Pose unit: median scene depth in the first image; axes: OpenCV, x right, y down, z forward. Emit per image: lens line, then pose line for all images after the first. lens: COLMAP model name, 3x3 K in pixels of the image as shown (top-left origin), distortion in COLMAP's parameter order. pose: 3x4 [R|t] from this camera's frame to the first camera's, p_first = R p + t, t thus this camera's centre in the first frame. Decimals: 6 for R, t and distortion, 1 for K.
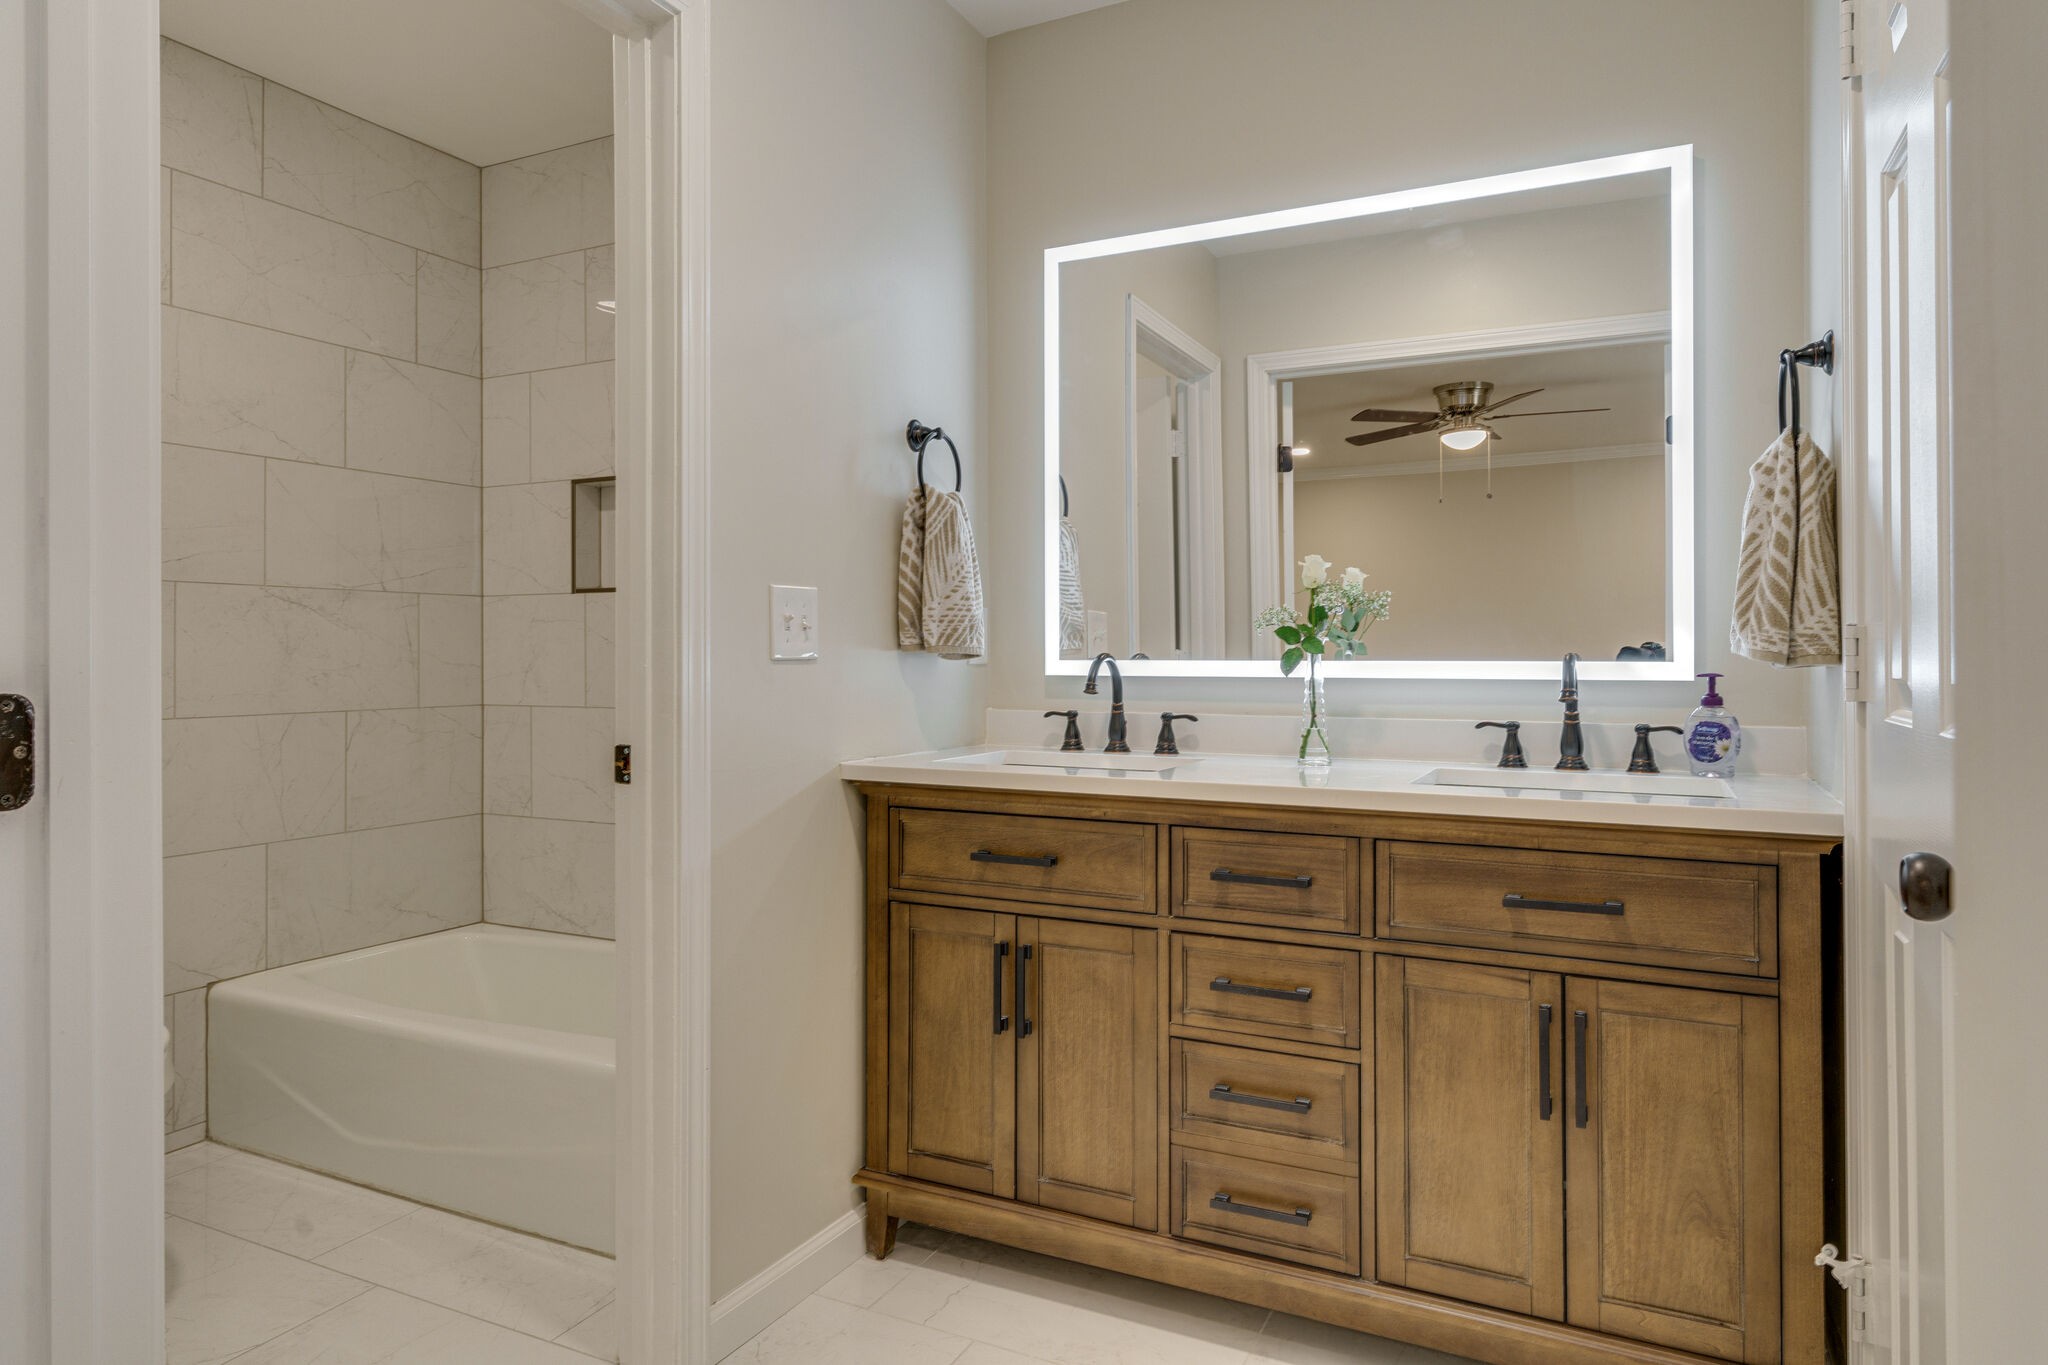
lens RADIAL K [[1209.9, 0, 1033.9], [0, 1209.9, 649.8], [0, 0, 1]] dist [-0.002576, 0.002027]
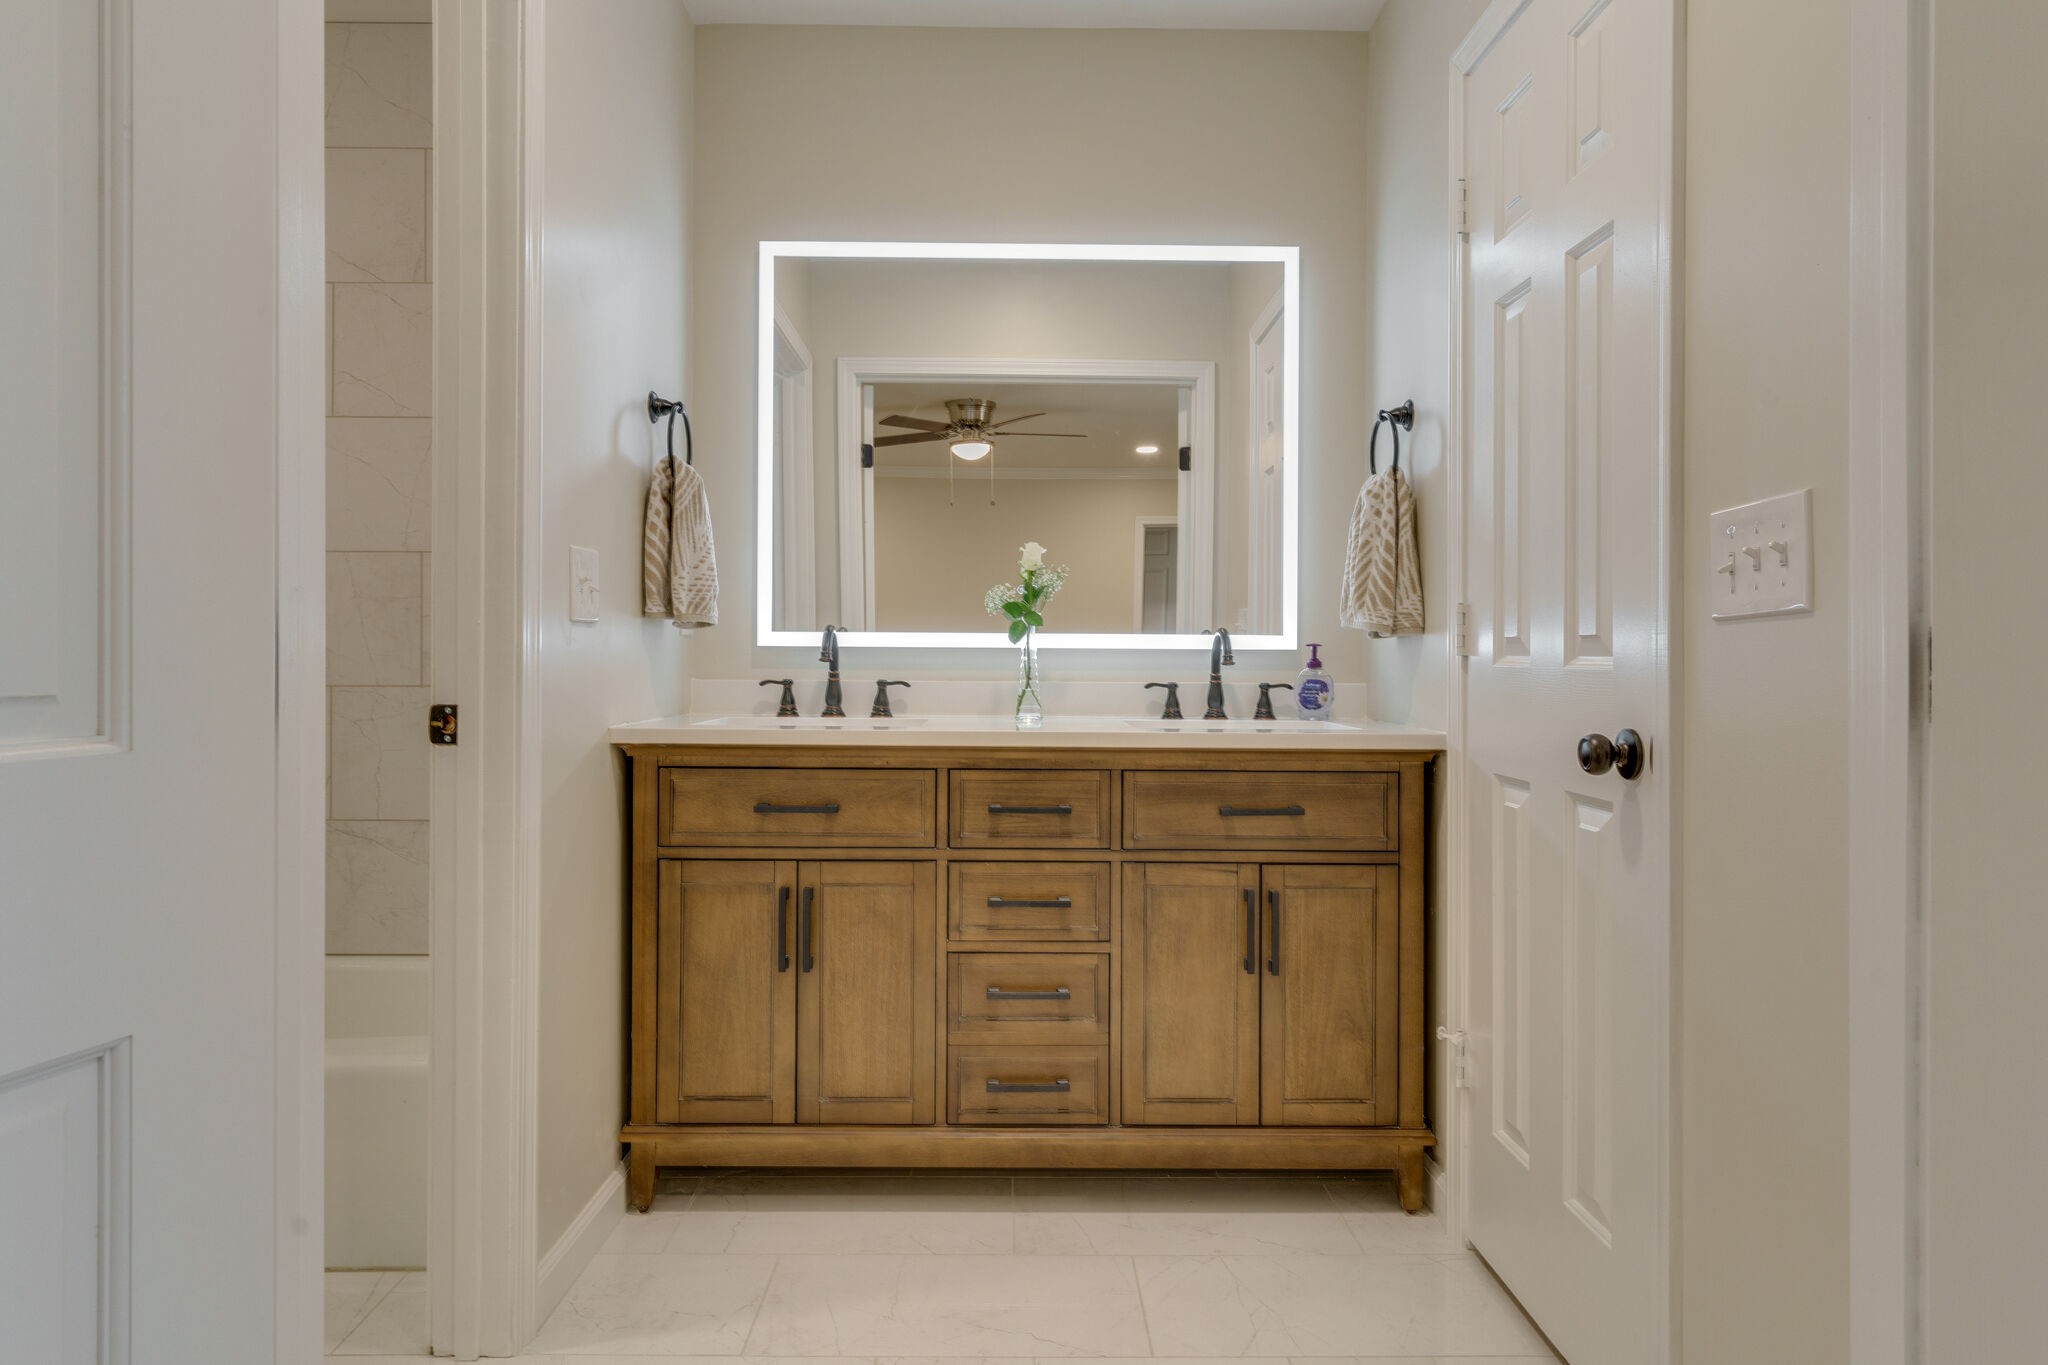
lens RADIAL K [[1227.5, 0, 1019.0], [0, 1227.5, 651.5], [0, 0, 1]] dist [0.005696, 0.000013]
pose [[0.892866, 0.007821, 0.450254, -0.354060], [-0.008639, 0.999963, -0.000238, 0.031789], [-0.450239, -0.003677, 0.892901, -0.075690]]
